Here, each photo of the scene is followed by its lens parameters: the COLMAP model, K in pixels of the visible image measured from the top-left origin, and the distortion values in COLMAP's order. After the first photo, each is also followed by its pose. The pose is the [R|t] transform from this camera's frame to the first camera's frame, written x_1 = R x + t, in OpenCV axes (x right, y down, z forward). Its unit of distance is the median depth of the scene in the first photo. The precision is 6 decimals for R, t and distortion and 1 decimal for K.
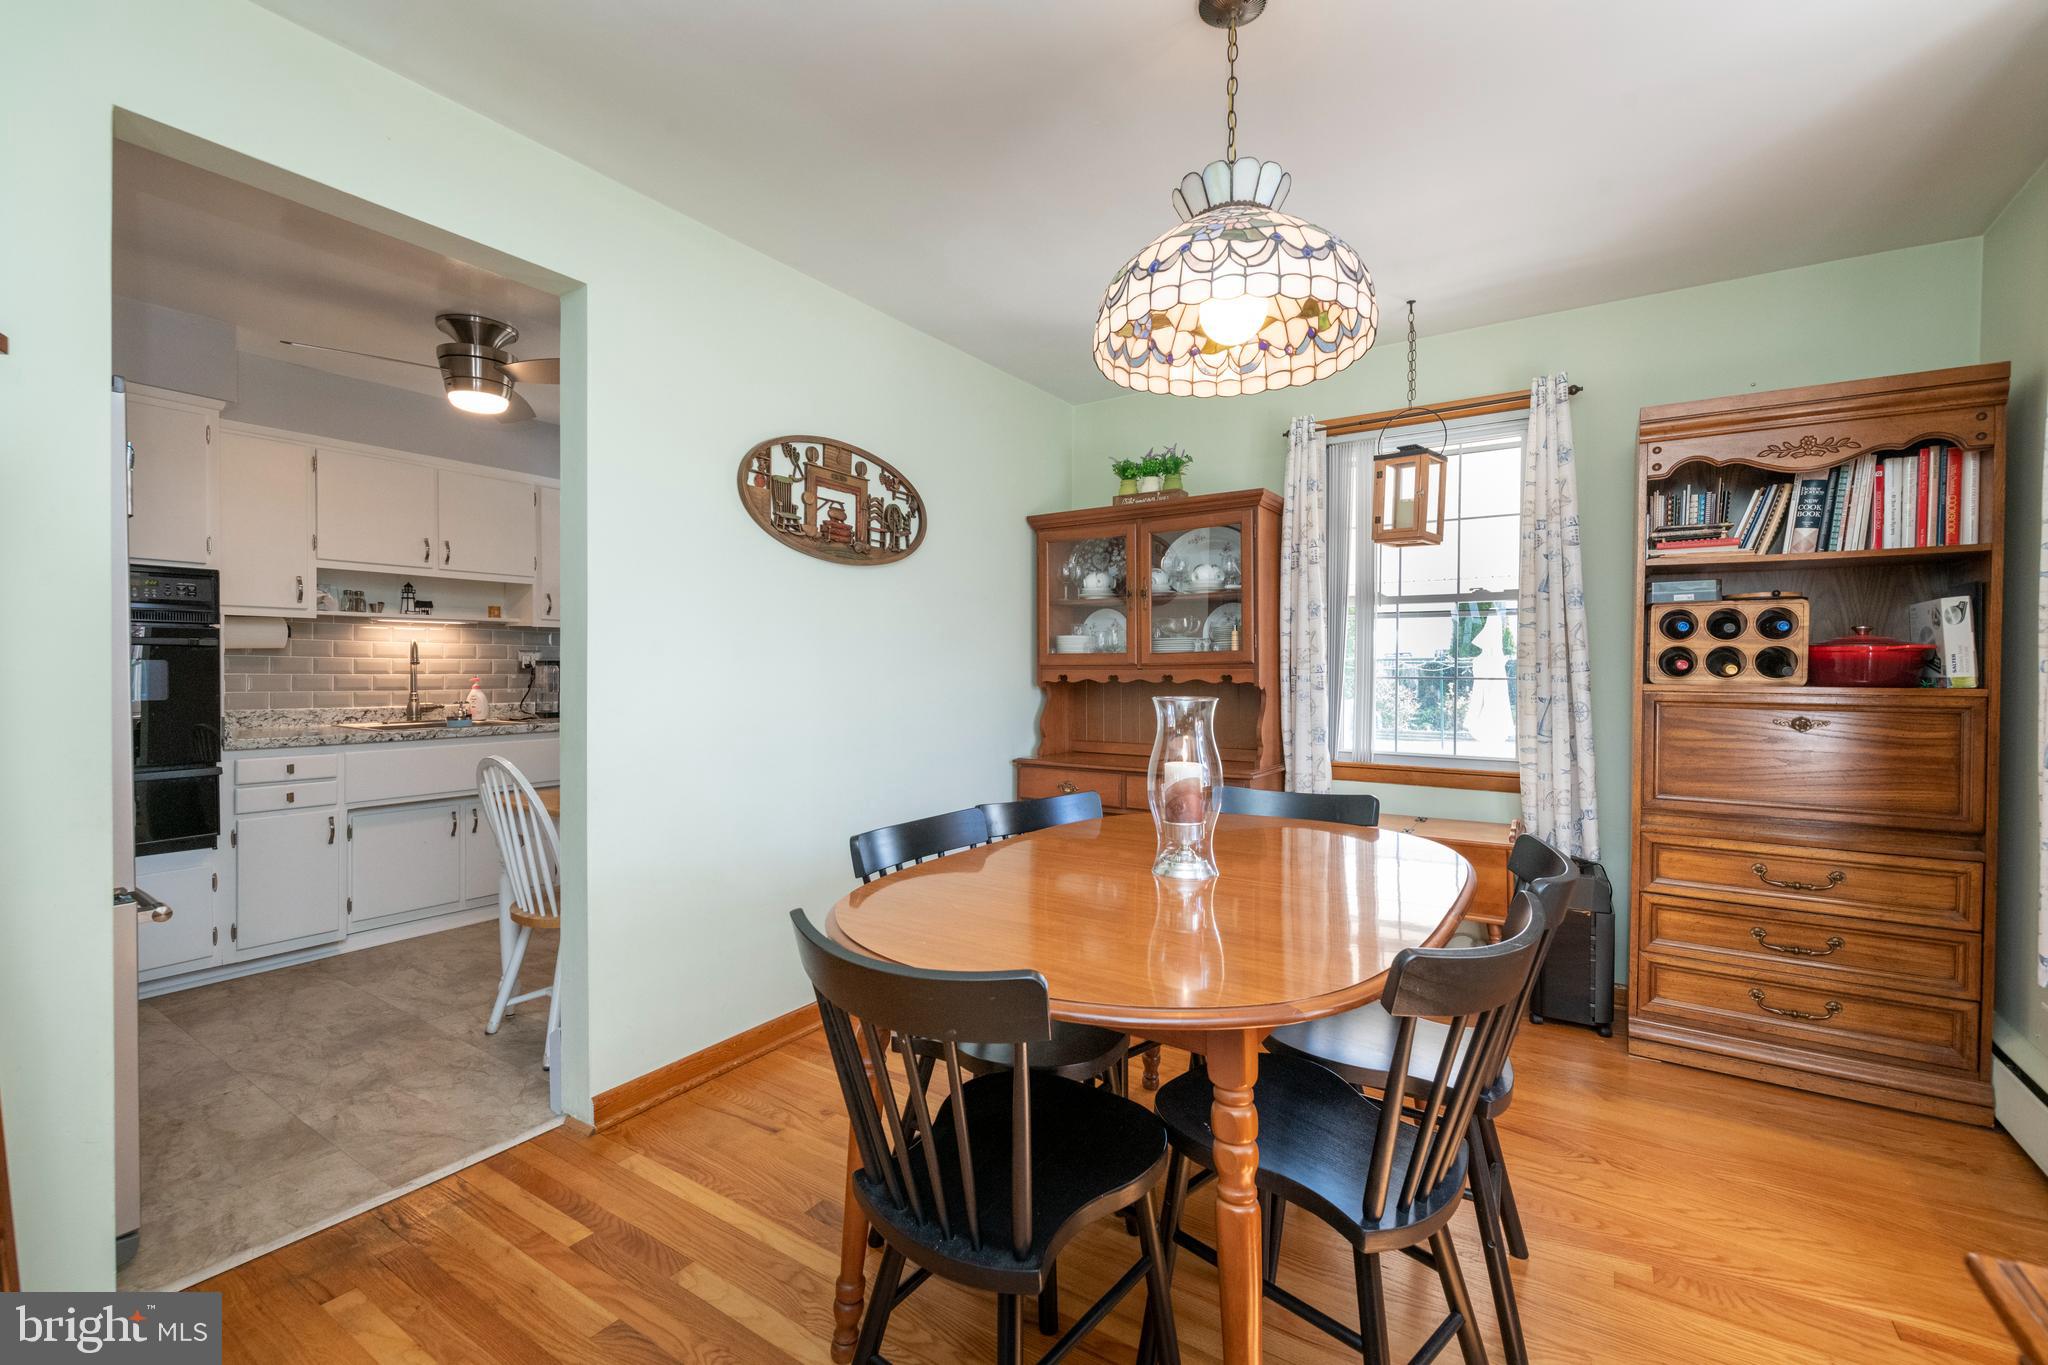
lens RADIAL K [[872.9, 0, 1007.7], [0, 872.9, 675.4], [0, 0, 1]] dist [0.006957, -0.005201]
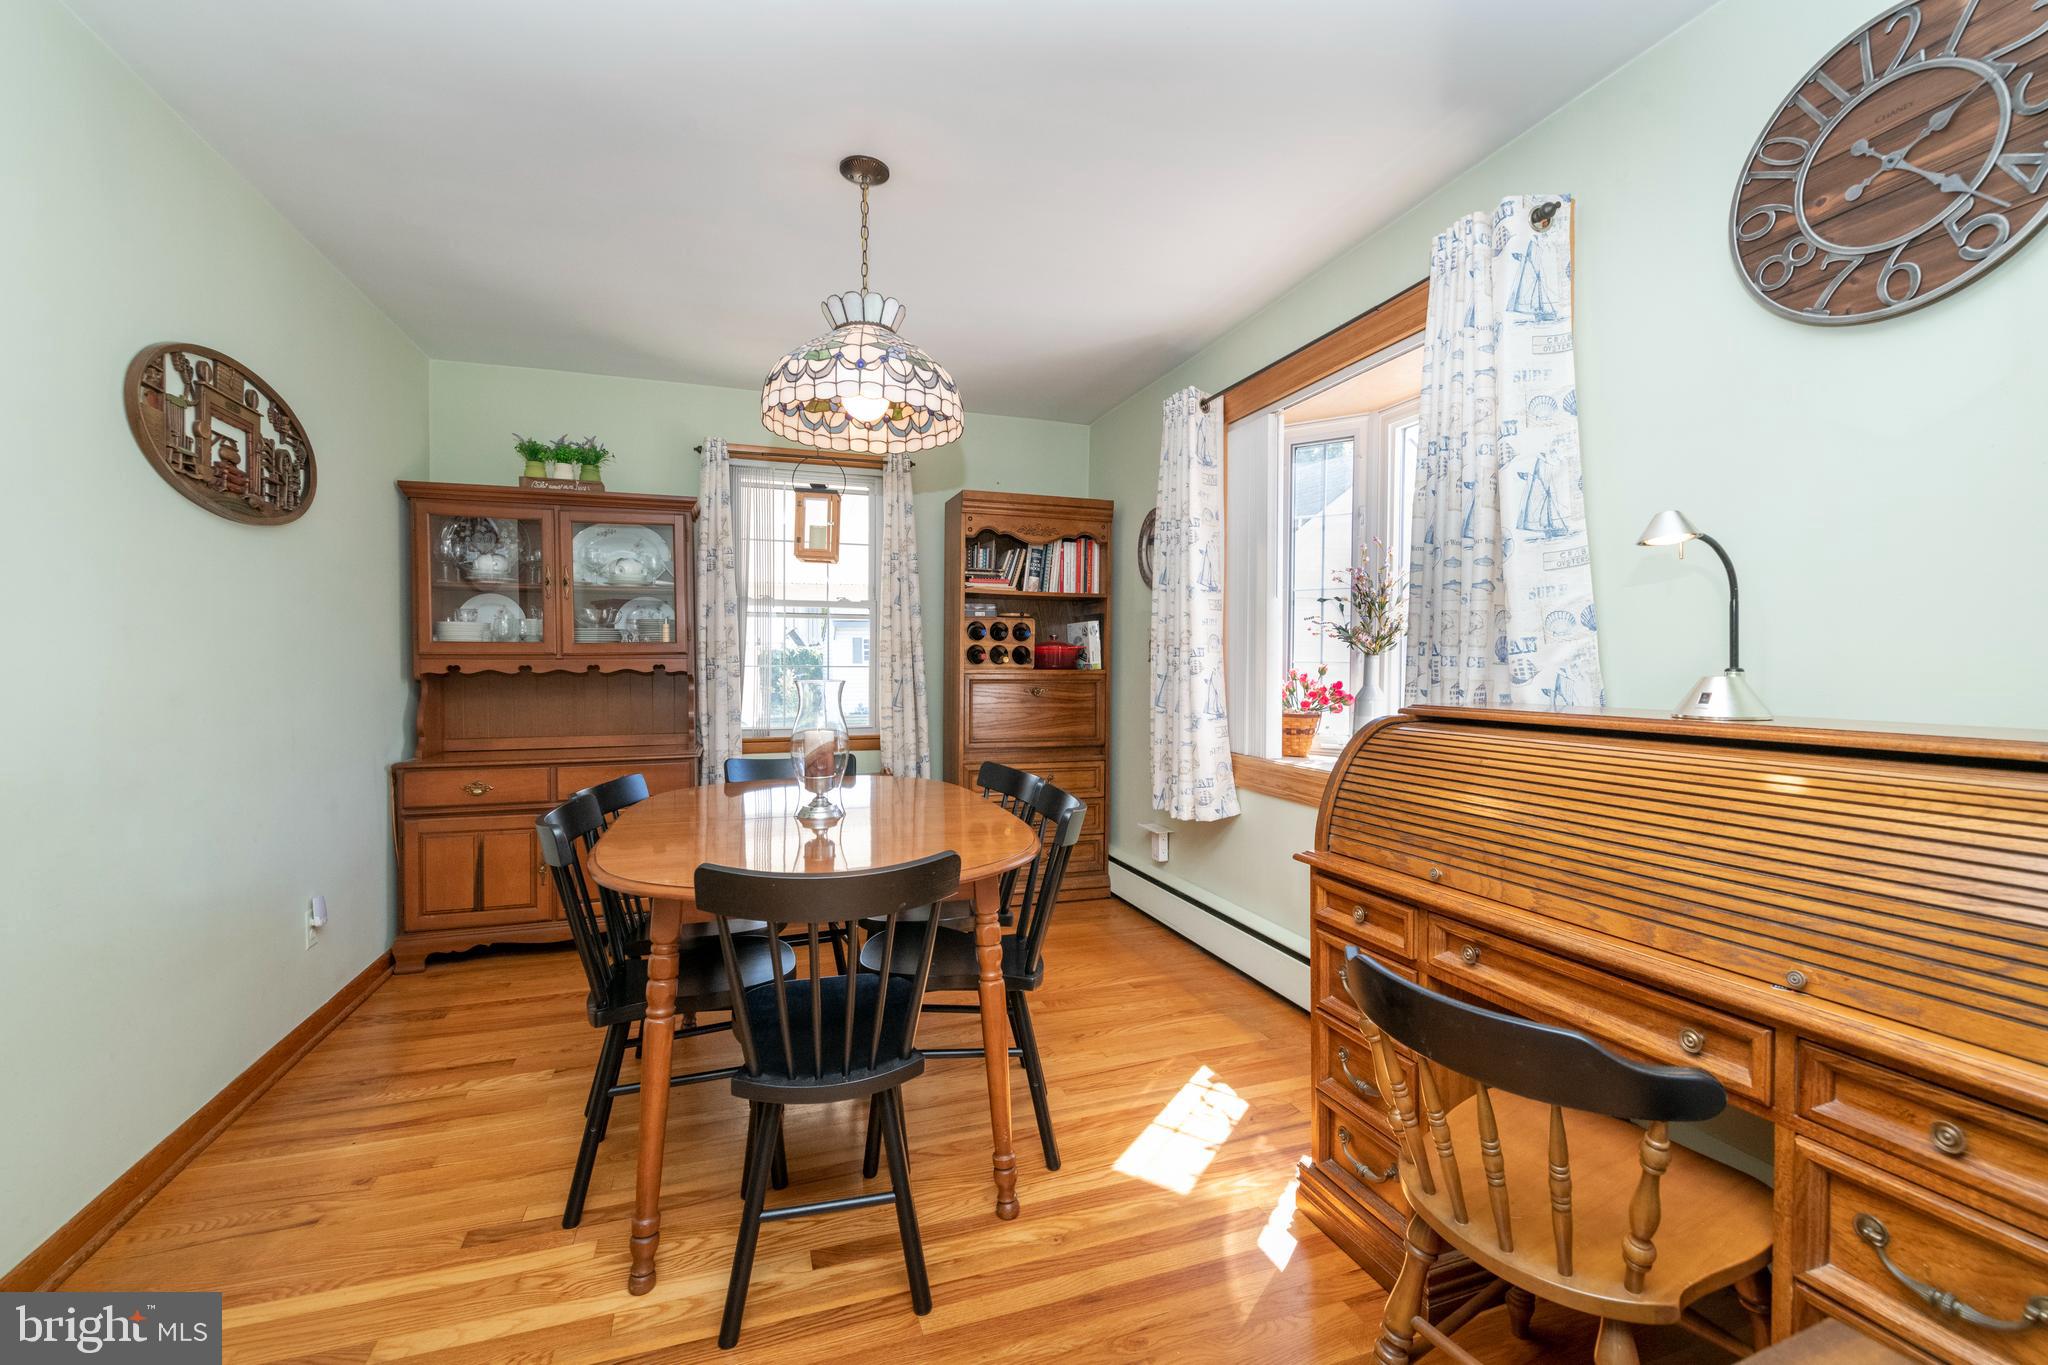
lens RADIAL K [[872.9, 0, 1029.9], [0, 872.9, 677.1], [0, 0, 1]] dist [0.006957, -0.005201]
pose [[0.605008, -0.014407, 0.796089, -0.377598], [0.005413, 0.999888, 0.013981, 0.002901], [-0.796201, -0.004149, 0.605018, -0.020574]]
